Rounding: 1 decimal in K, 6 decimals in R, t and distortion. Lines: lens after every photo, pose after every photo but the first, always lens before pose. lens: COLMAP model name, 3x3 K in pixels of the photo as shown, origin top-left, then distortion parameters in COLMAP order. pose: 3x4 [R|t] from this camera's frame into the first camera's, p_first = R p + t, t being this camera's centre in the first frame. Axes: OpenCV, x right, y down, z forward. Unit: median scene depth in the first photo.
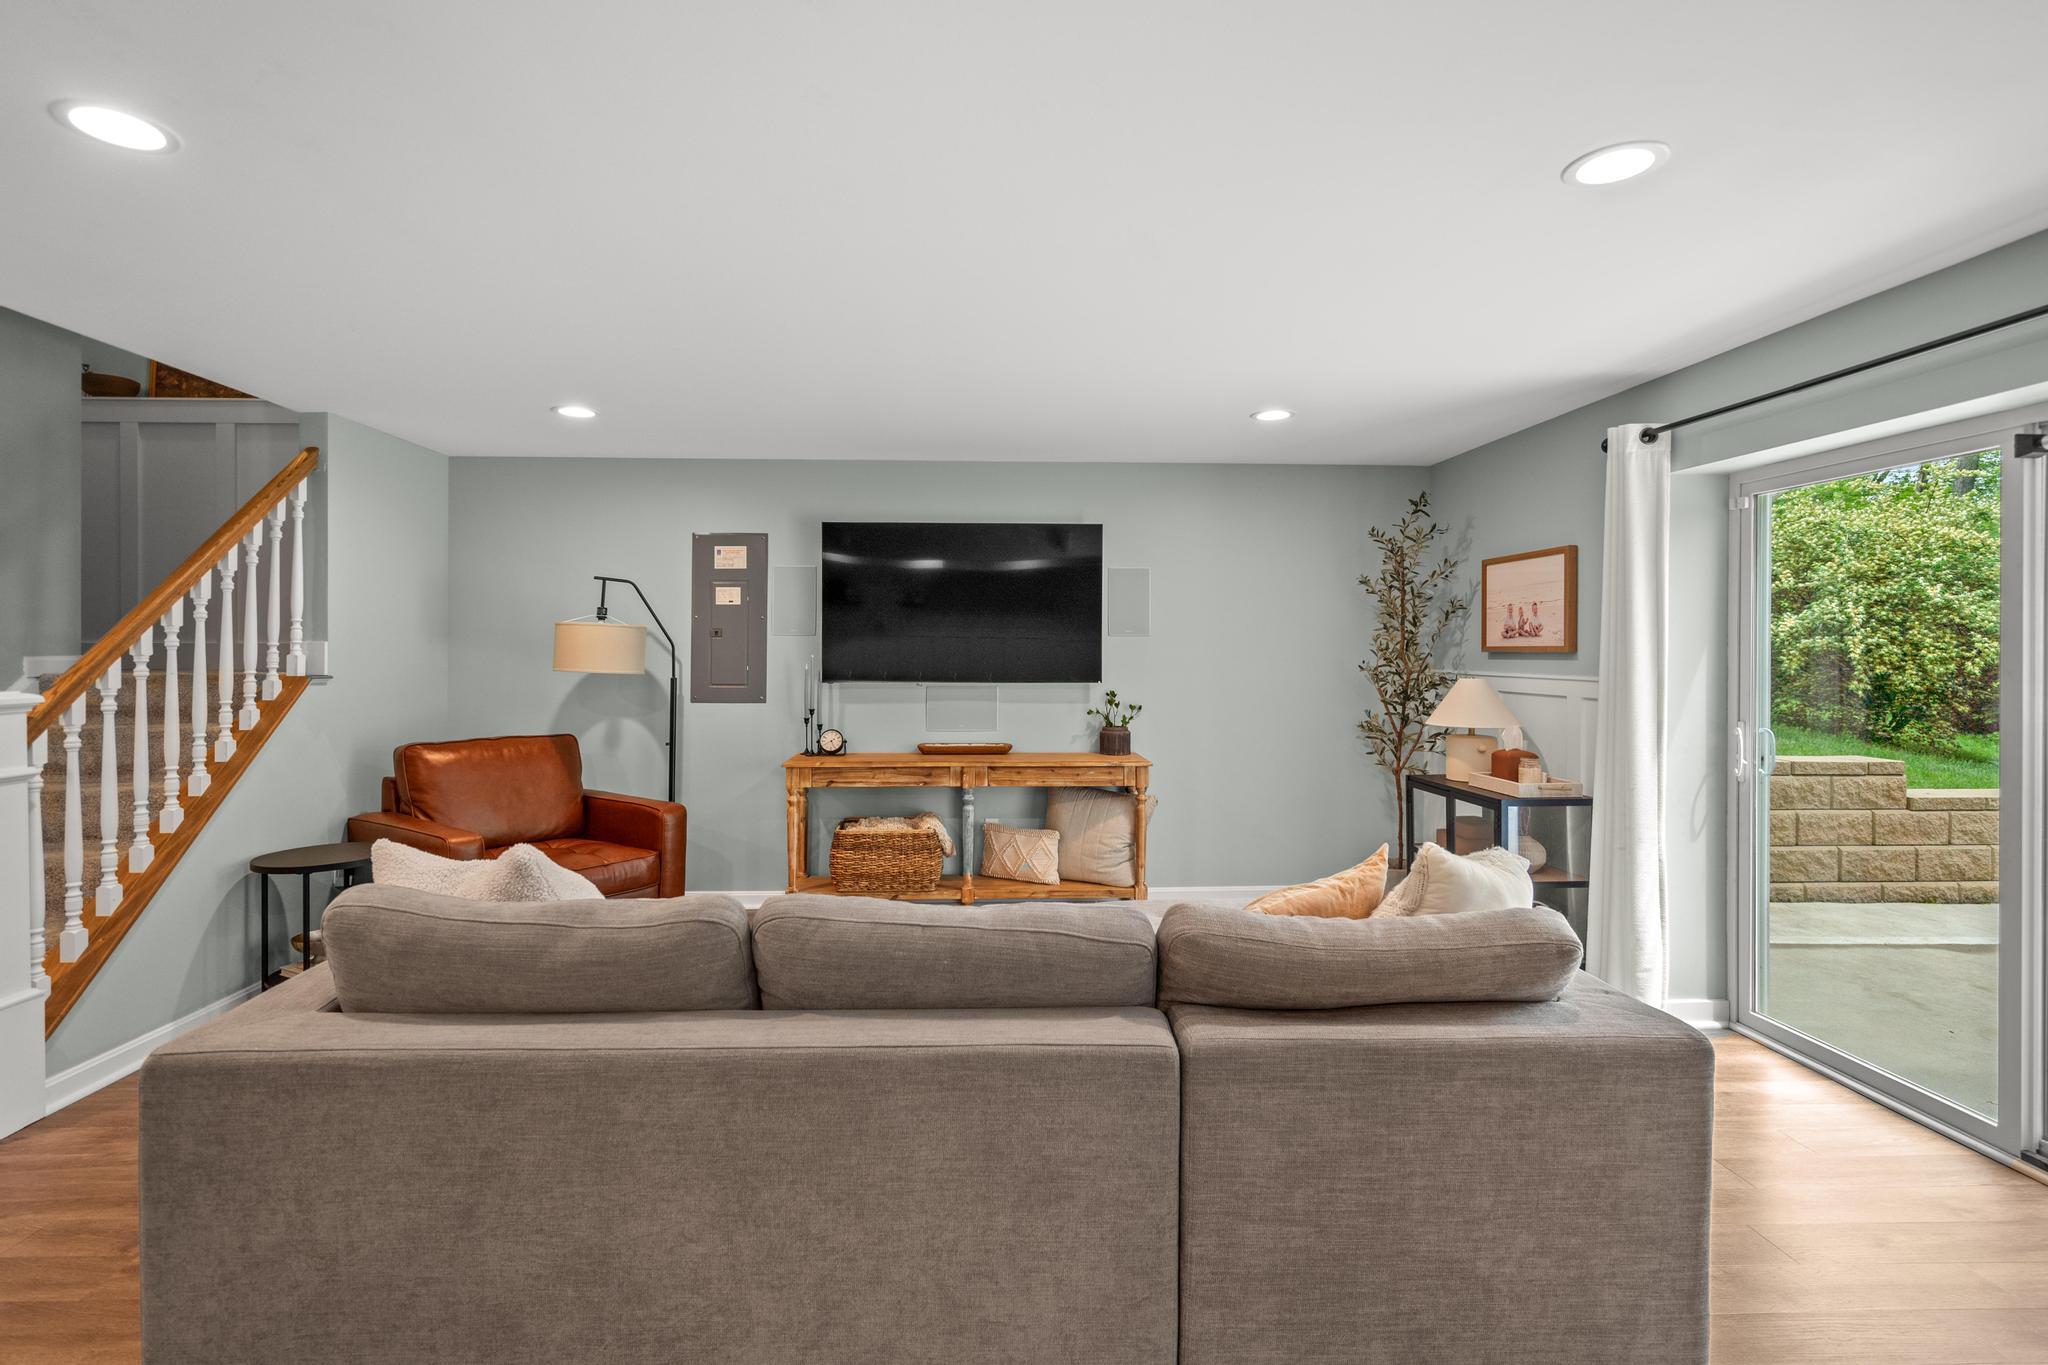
lens RADIAL K [[948.2, 0, 994.1], [0, 948.2, 655.4], [0, 0, 1]] dist [-0.000251, 0.000533]
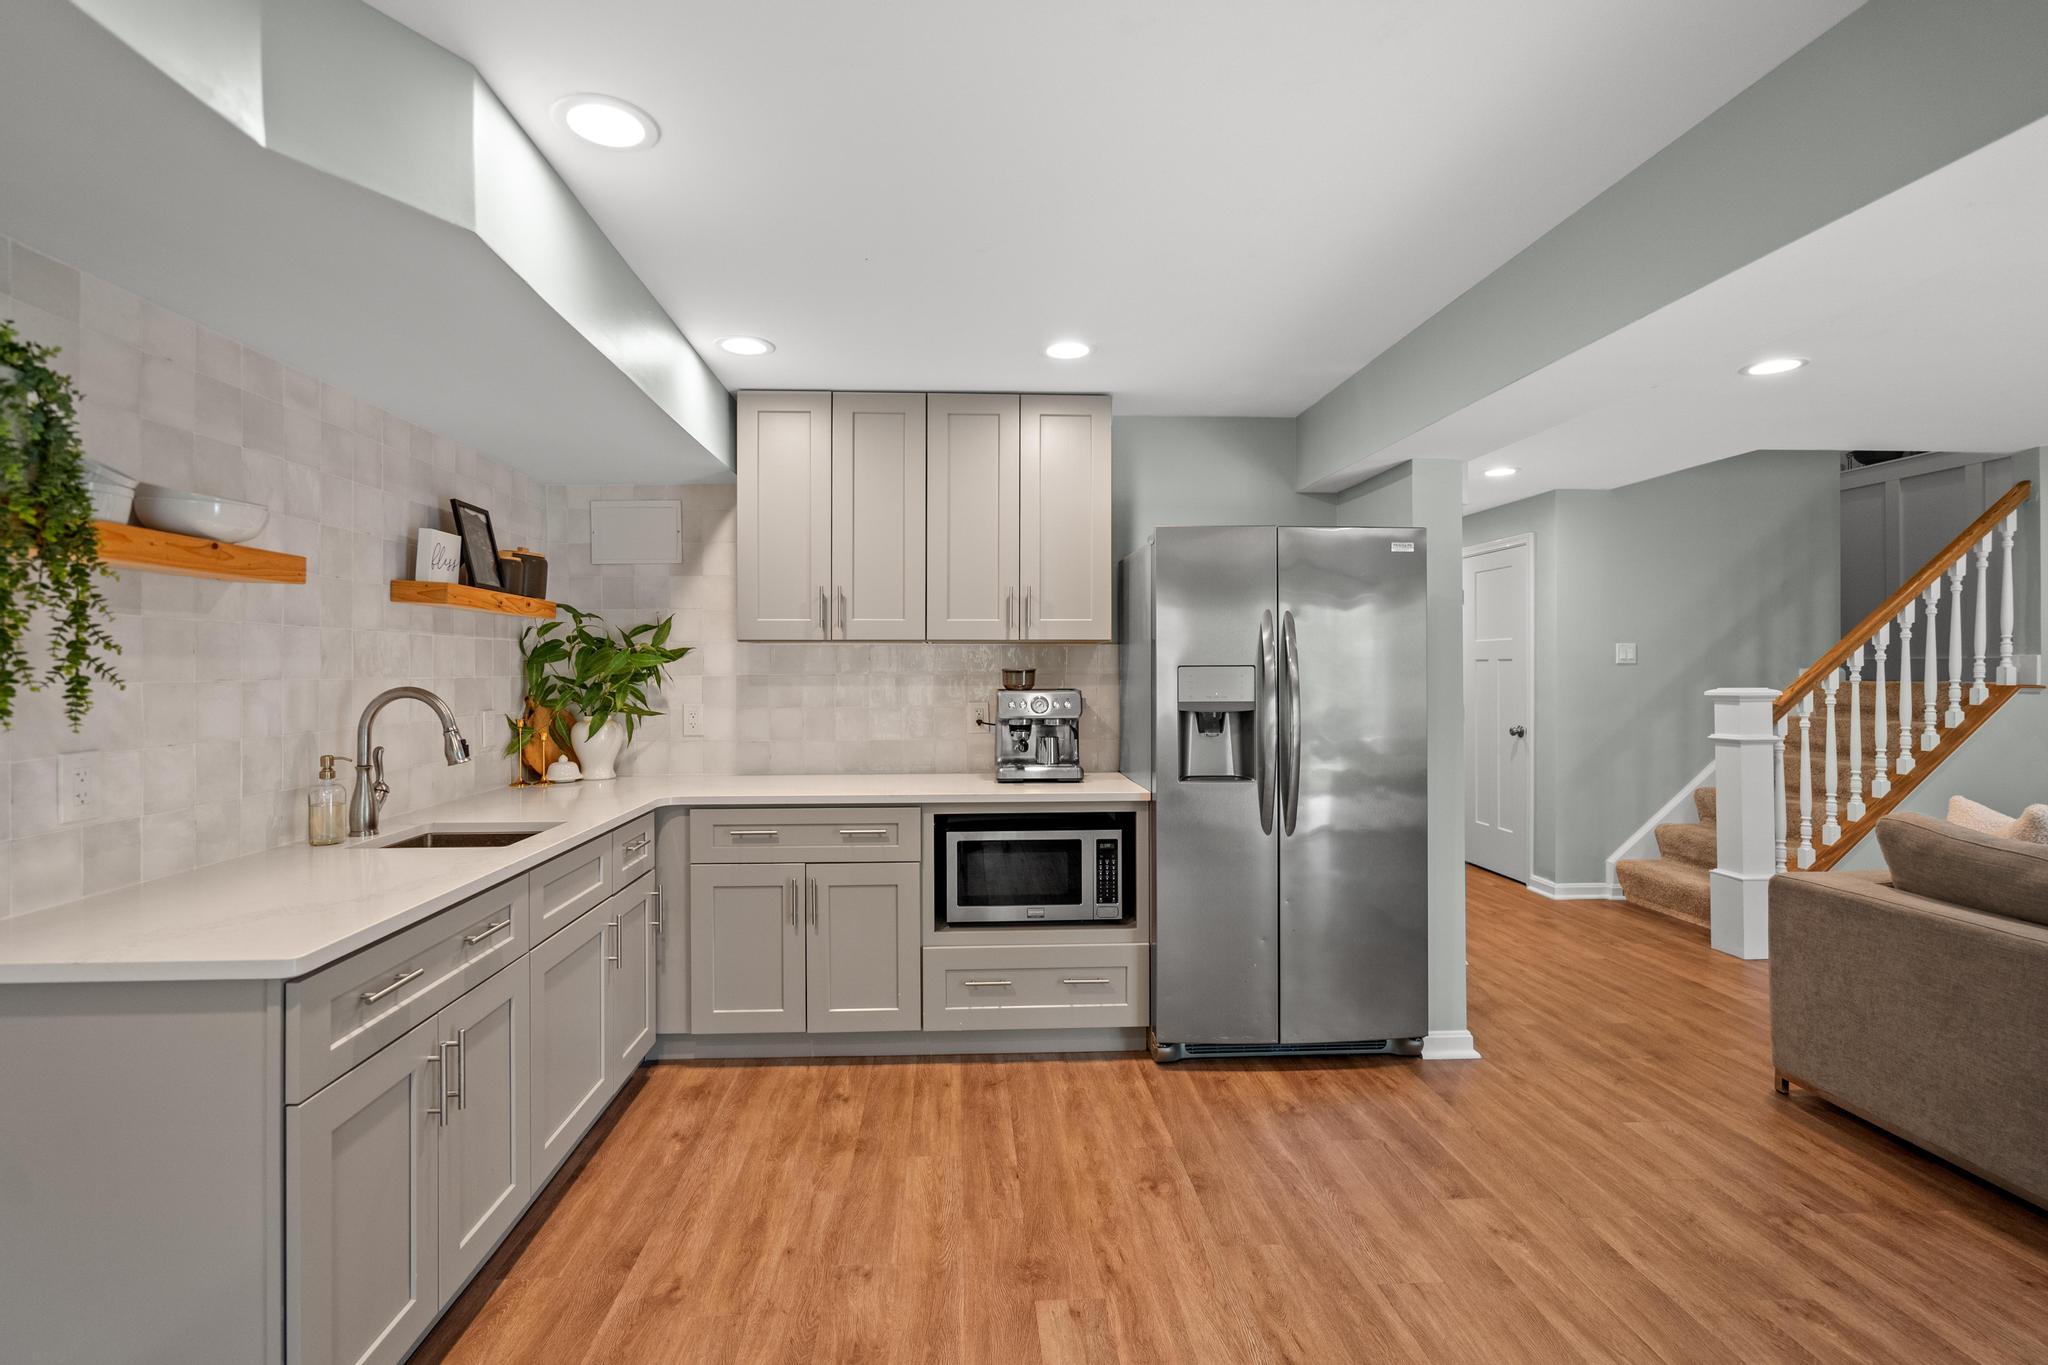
lens RADIAL K [[948.2, 0, 994.1], [0, 948.2, 655.4], [0, 0, 1]] dist [-0.000251, 0.000533]
pose [[0.005965, -0.017029, -0.999837, 0.468512], [-0.005558, 0.999839, -0.017062, 0.014060], [0.999967, 0.005659, 0.005870, -0.263713]]
